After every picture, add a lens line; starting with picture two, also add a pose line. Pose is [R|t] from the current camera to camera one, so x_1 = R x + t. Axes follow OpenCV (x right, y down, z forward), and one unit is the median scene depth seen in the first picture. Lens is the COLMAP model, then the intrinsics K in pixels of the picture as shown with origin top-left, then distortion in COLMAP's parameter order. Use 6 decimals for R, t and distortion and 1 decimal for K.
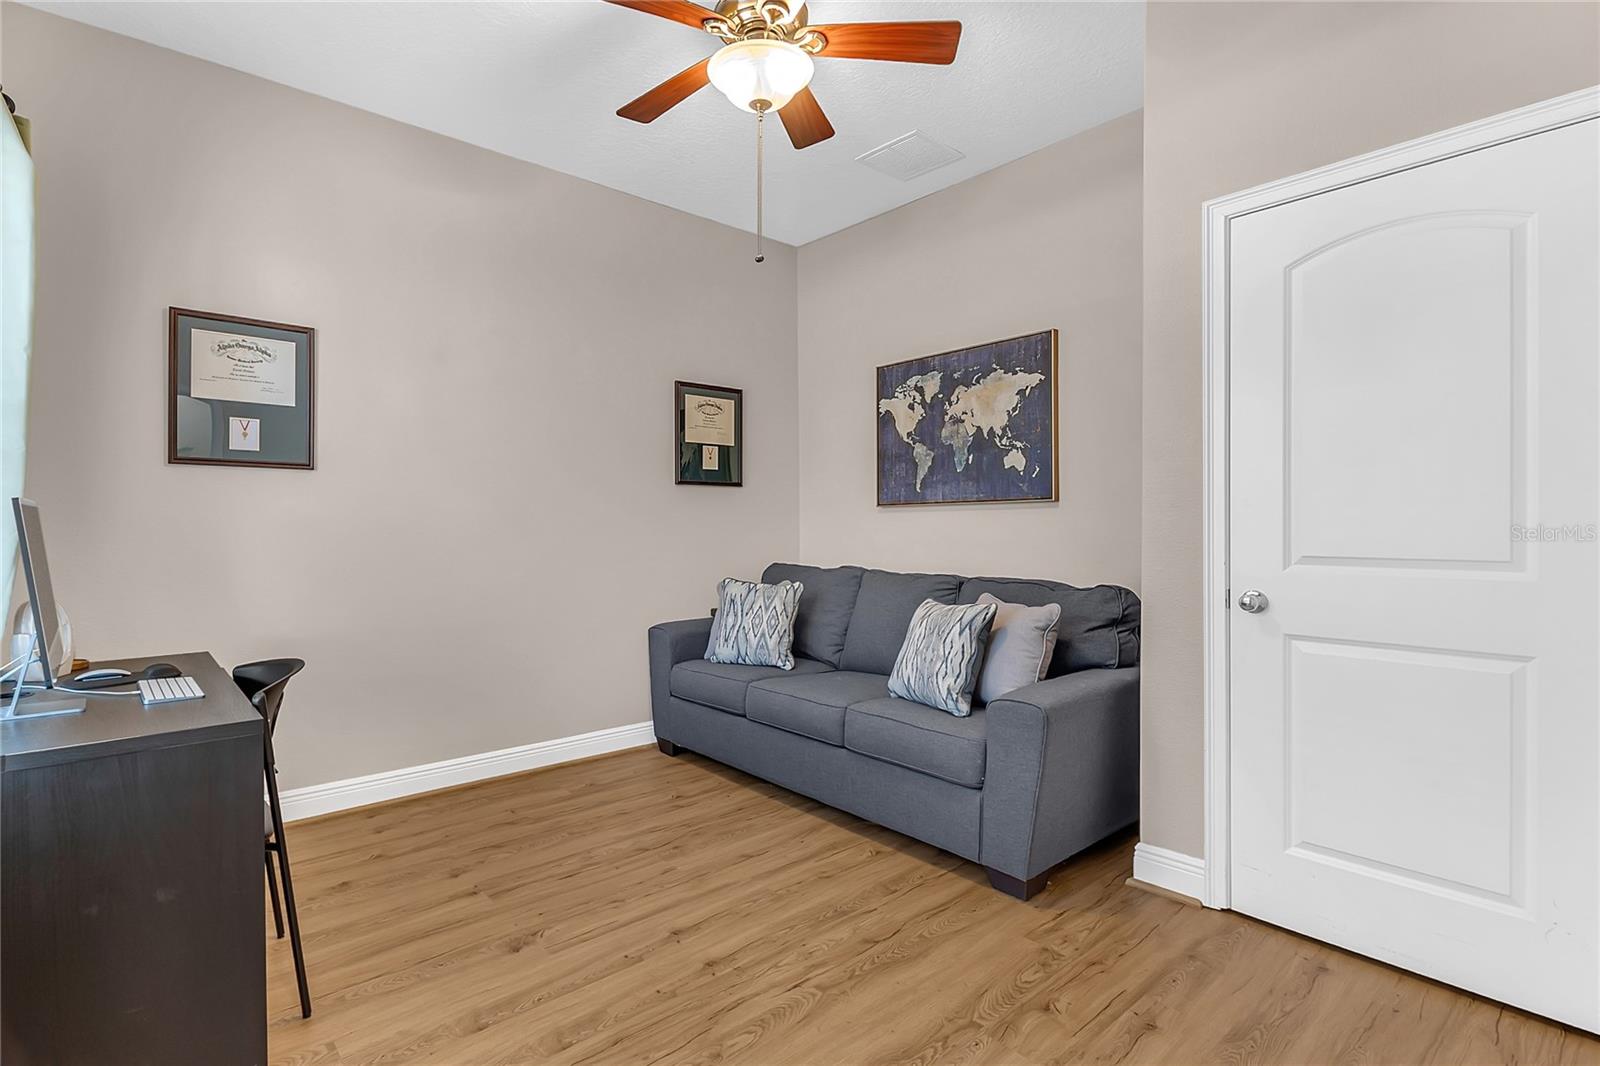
lens RADIAL K [[819.4, 0, 828.4], [0, 819.4, 526.6], [0, 0, 1]] dist [0.001215, -0.000731]
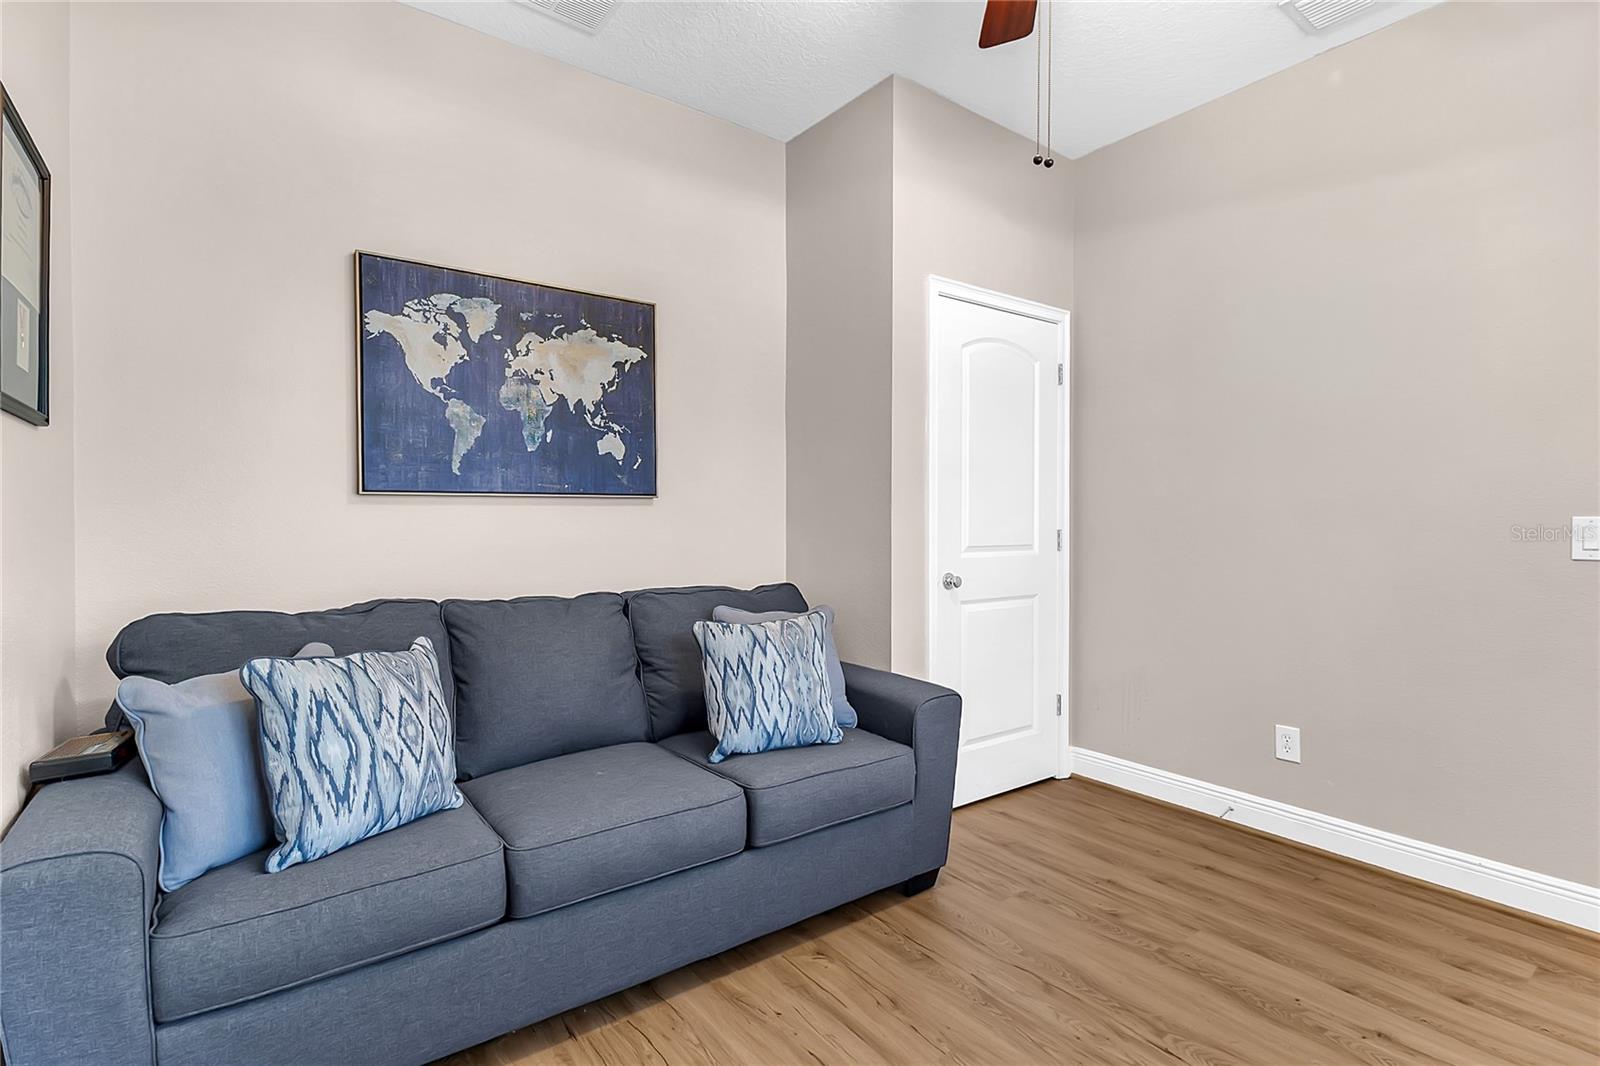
lens RADIAL K [[738.4, 0, 800.2], [0, 738.4, 524.7], [0, 0, 1]] dist [0.000567, -0.000977]
pose [[0.108434, -0.004017, 0.994096, -0.473622], [-0.000893, 0.999991, 0.004138, -0.005335], [-0.994103, -0.001336, 0.108429, 0.711396]]
